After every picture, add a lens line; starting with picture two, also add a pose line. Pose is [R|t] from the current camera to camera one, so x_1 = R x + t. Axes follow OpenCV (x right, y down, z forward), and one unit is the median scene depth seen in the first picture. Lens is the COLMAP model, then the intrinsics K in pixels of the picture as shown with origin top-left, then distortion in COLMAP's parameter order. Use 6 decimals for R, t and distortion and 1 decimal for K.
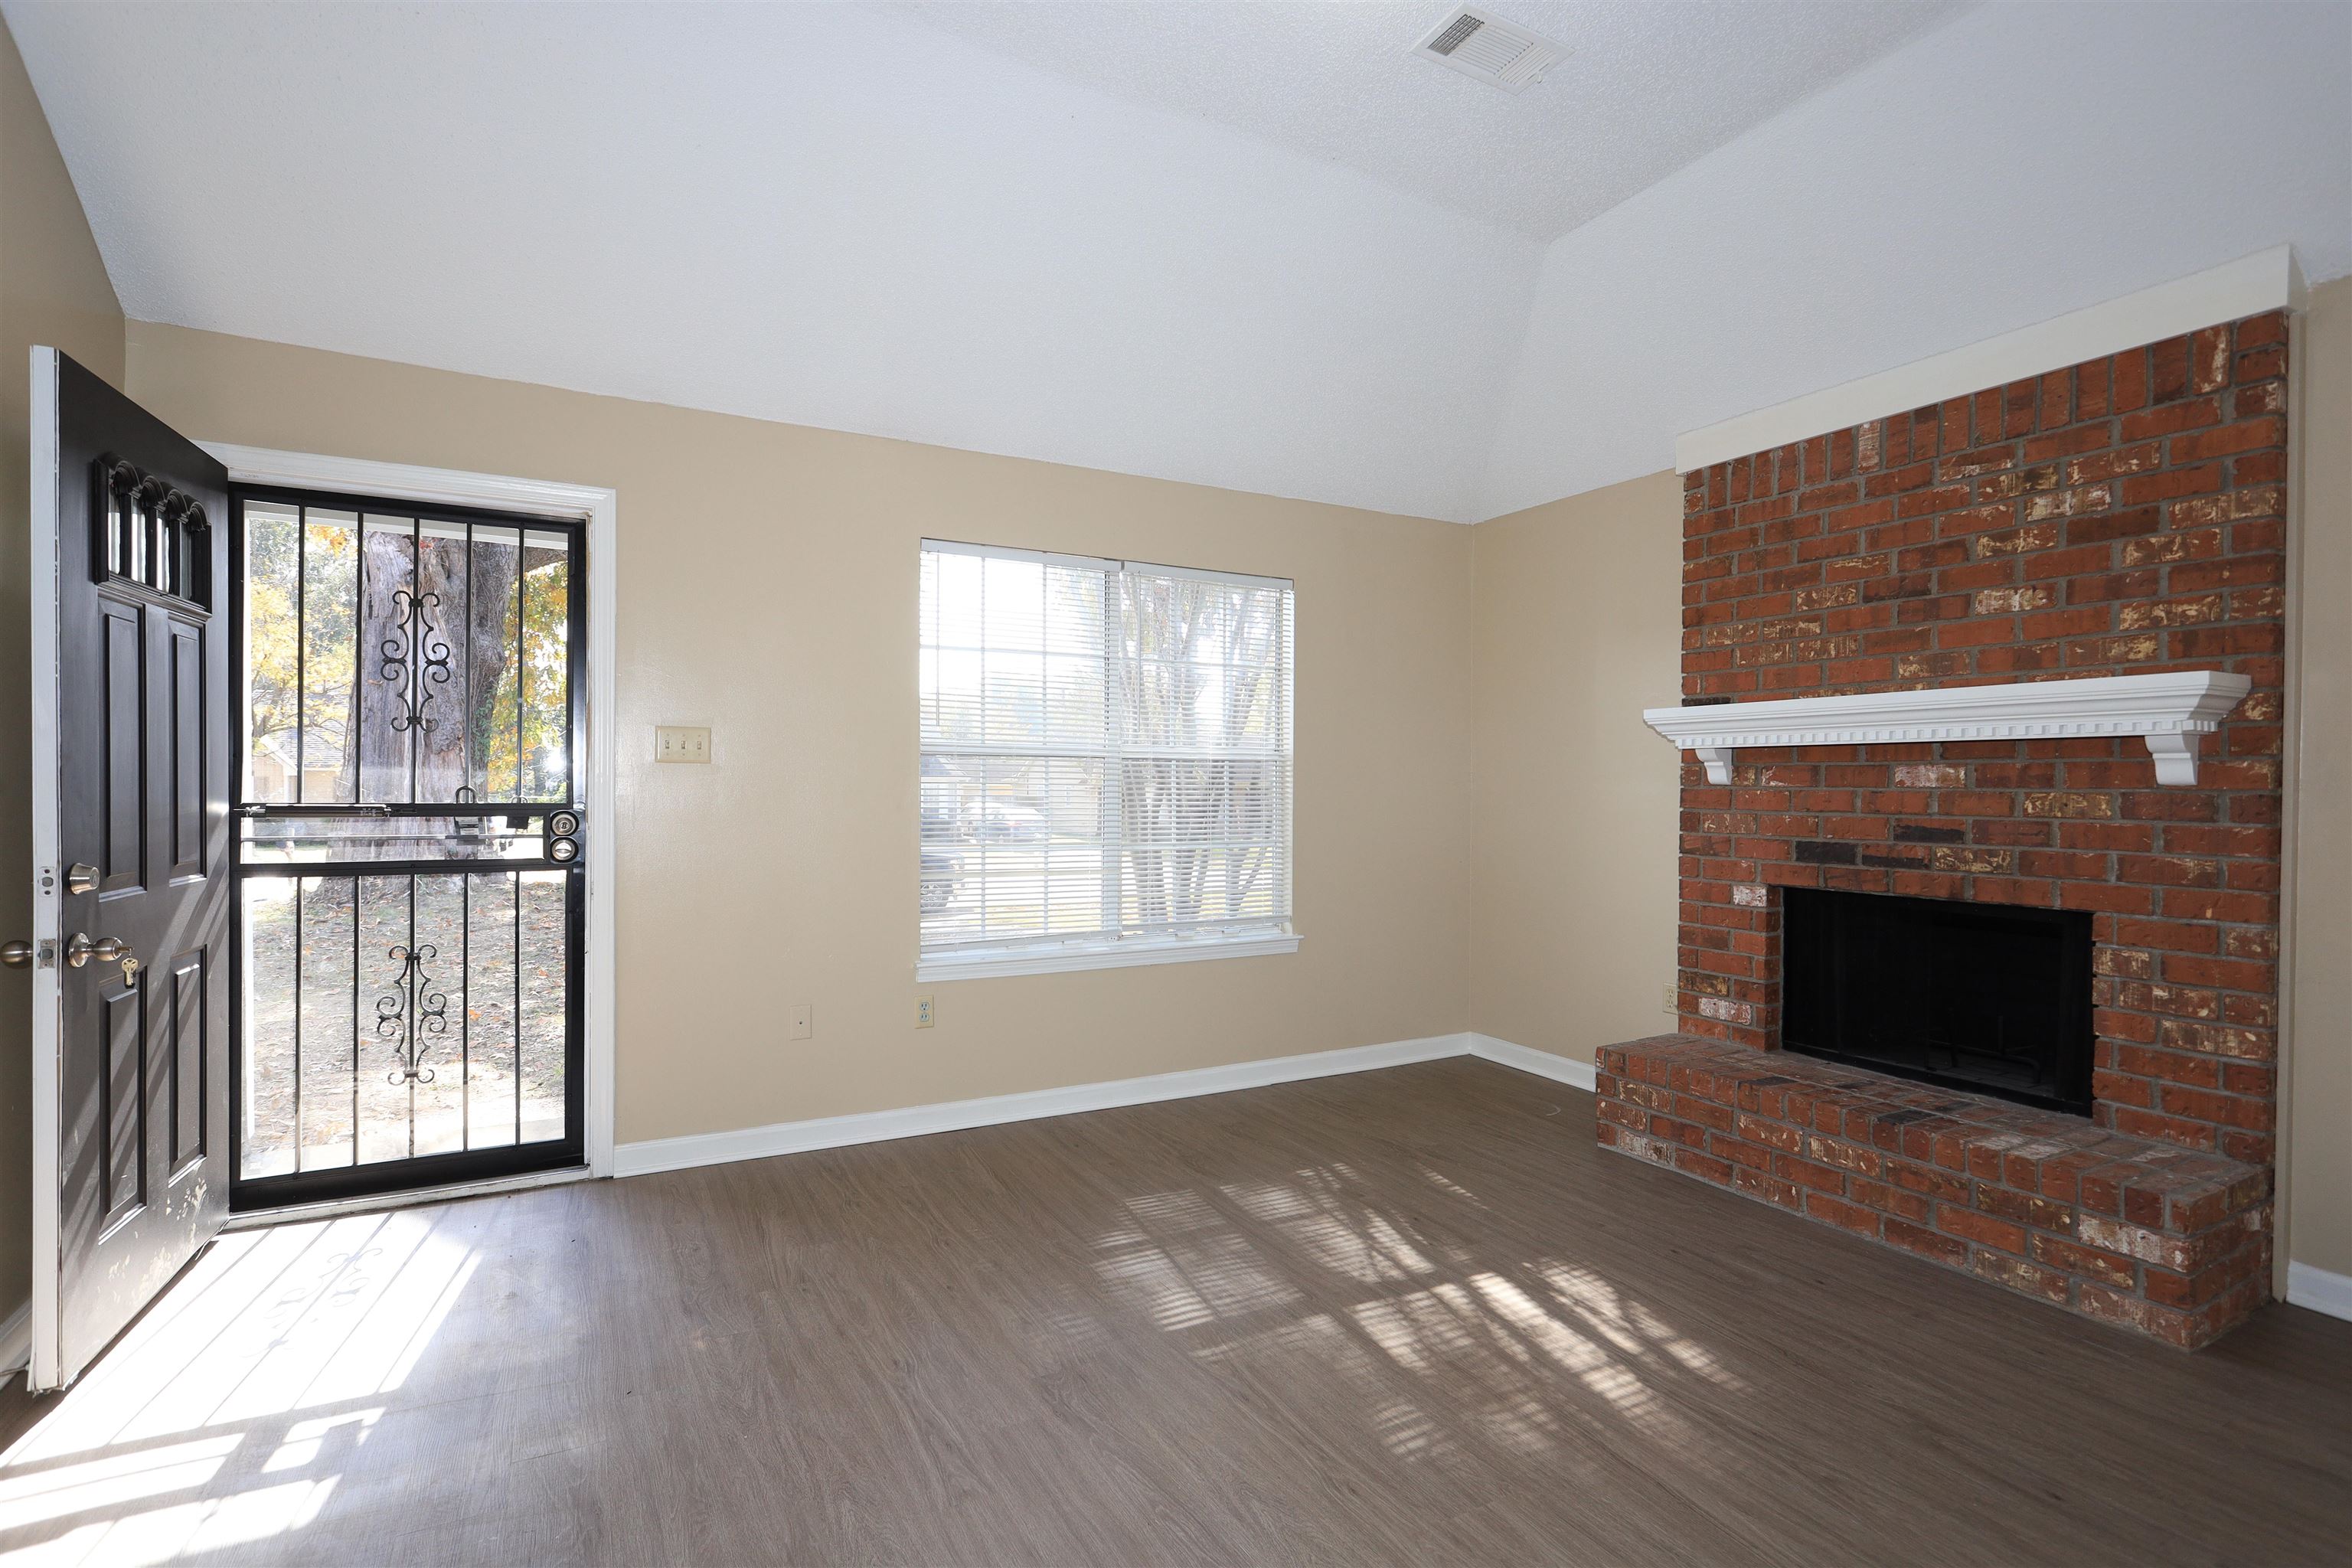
lens RADIAL K [[1111.3, 0, 1180.5], [0, 1111.3, 794.1], [0, 0, 1]] dist [-0.002401, 0.001544]
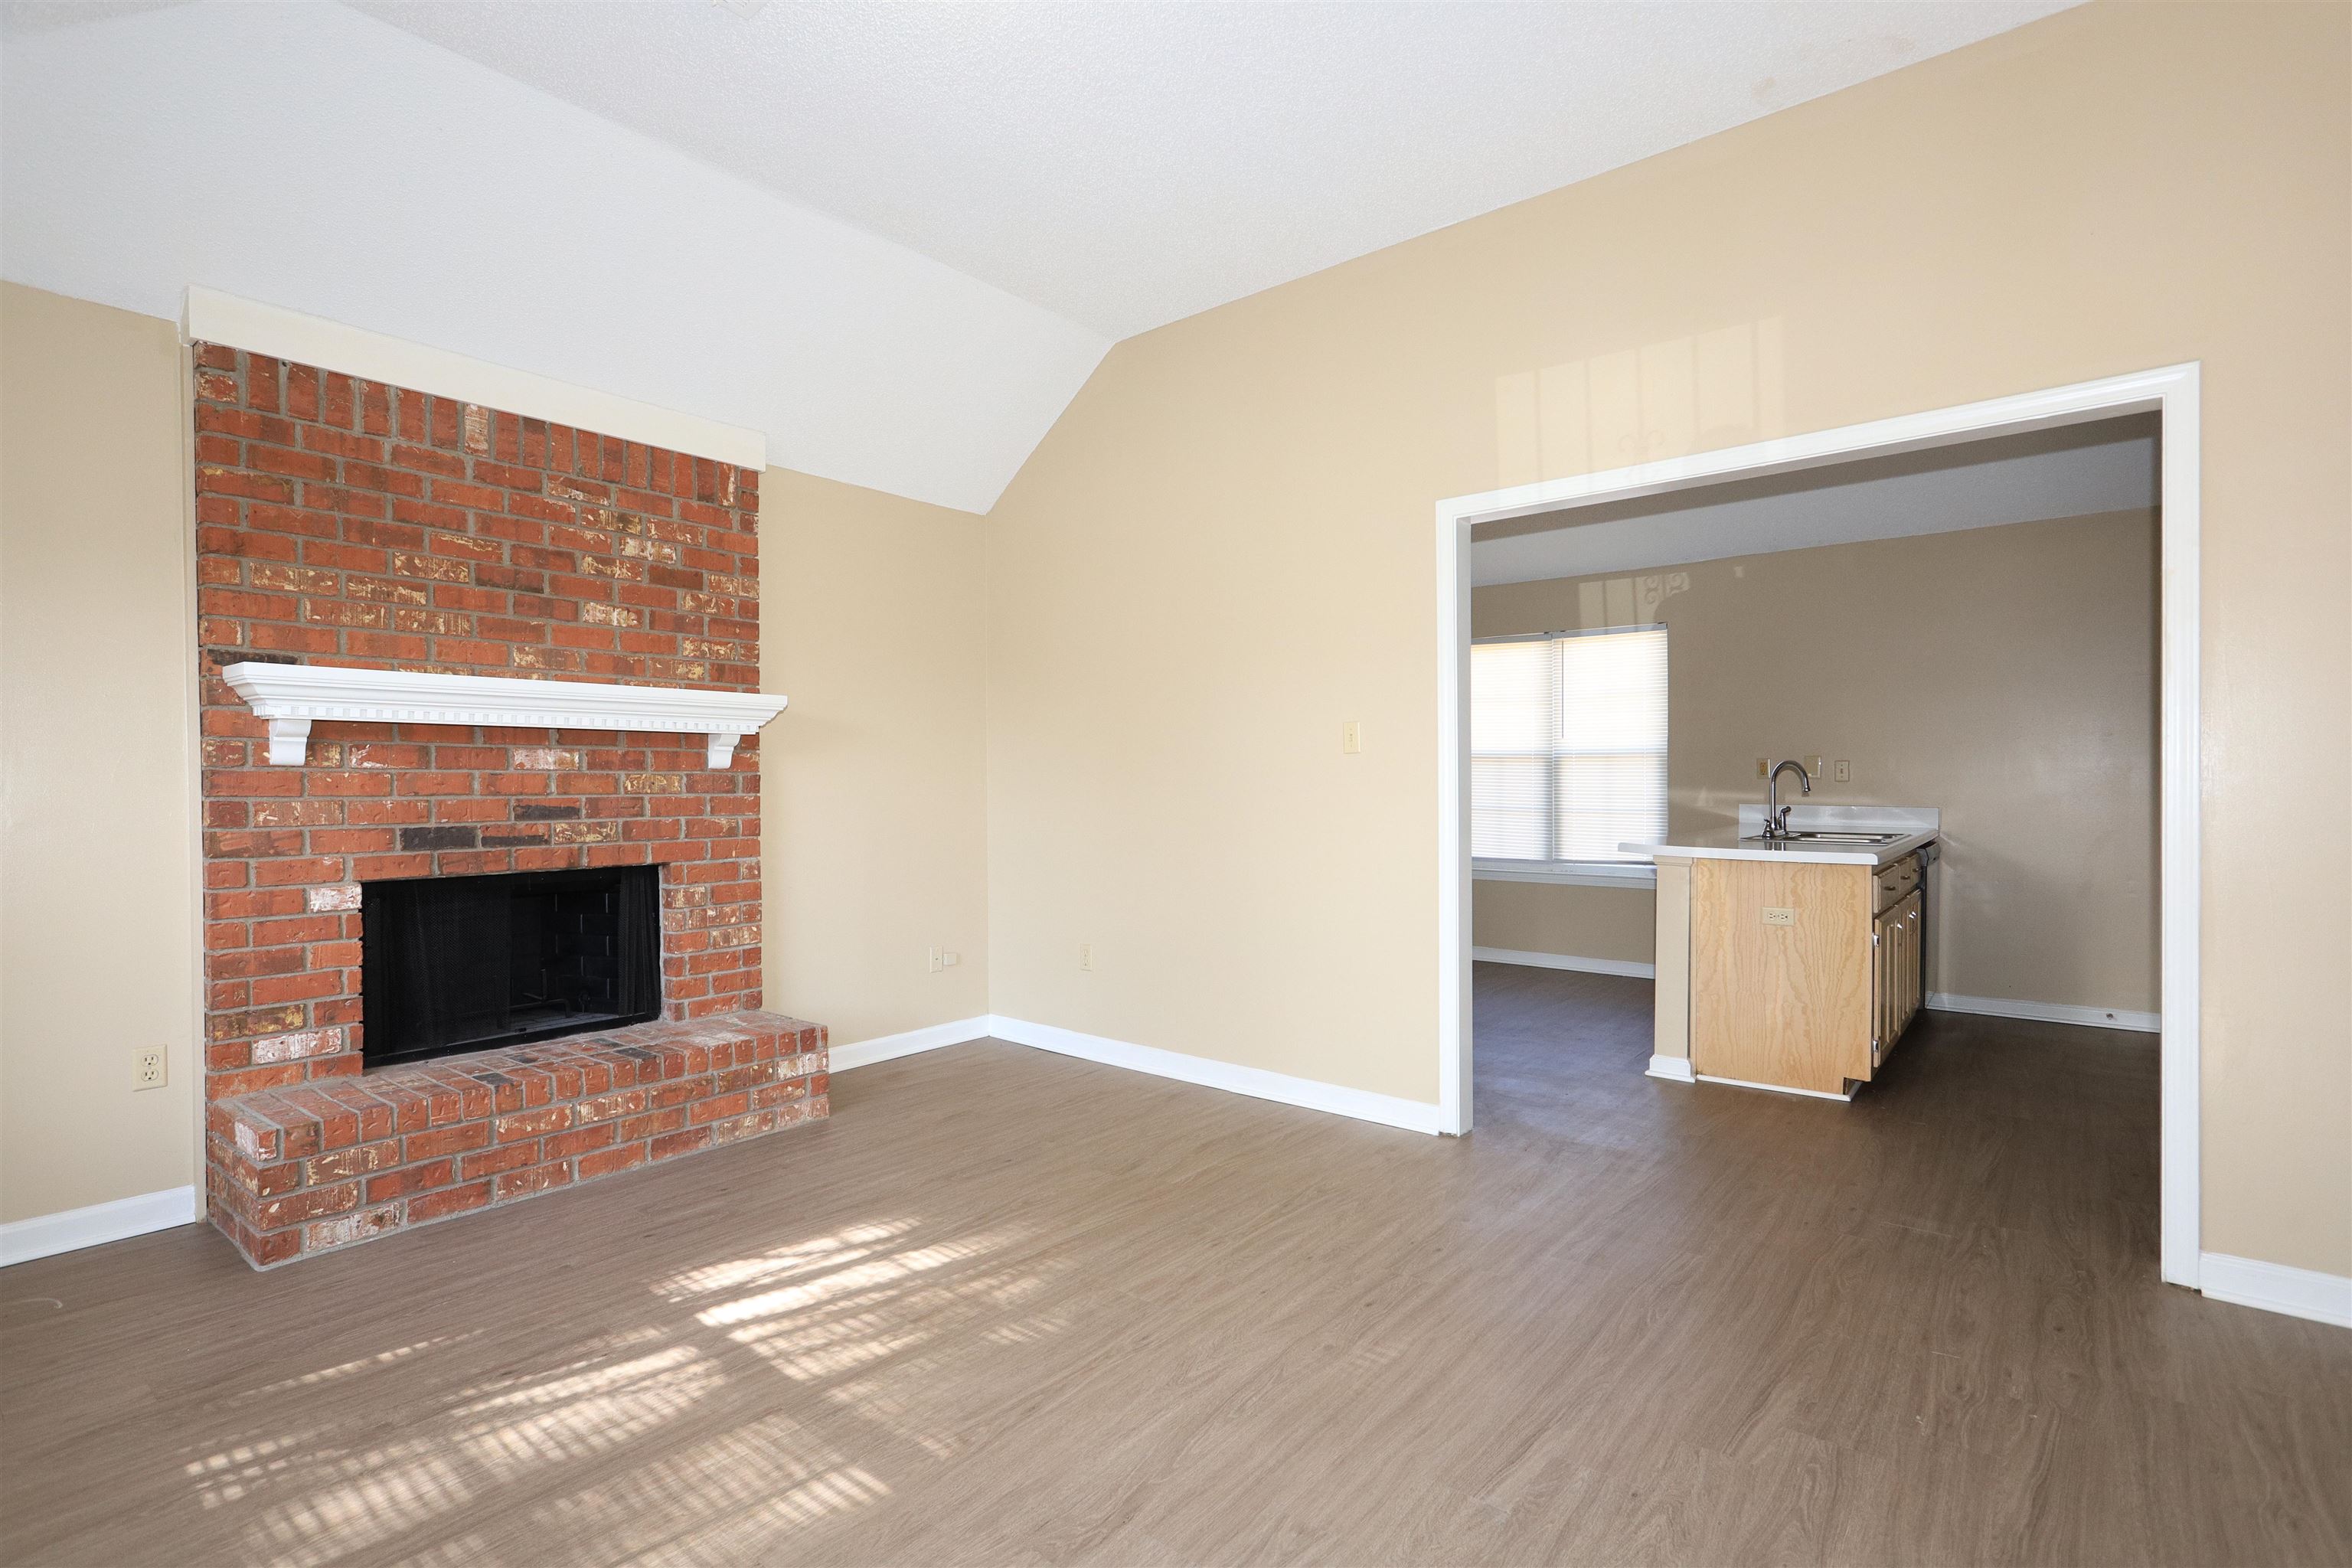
lens RADIAL K [[1111.3, 0, 1180.5], [0, 1111.3, 794.1], [0, 0, 1]] dist [-0.002401, 0.001544]
pose [[-0.376167, -0.013066, 0.926460, -0.603437], [0.008857, 0.999804, 0.017697, 0.004508], [-0.926510, 0.014863, -0.375977, 0.866577]]
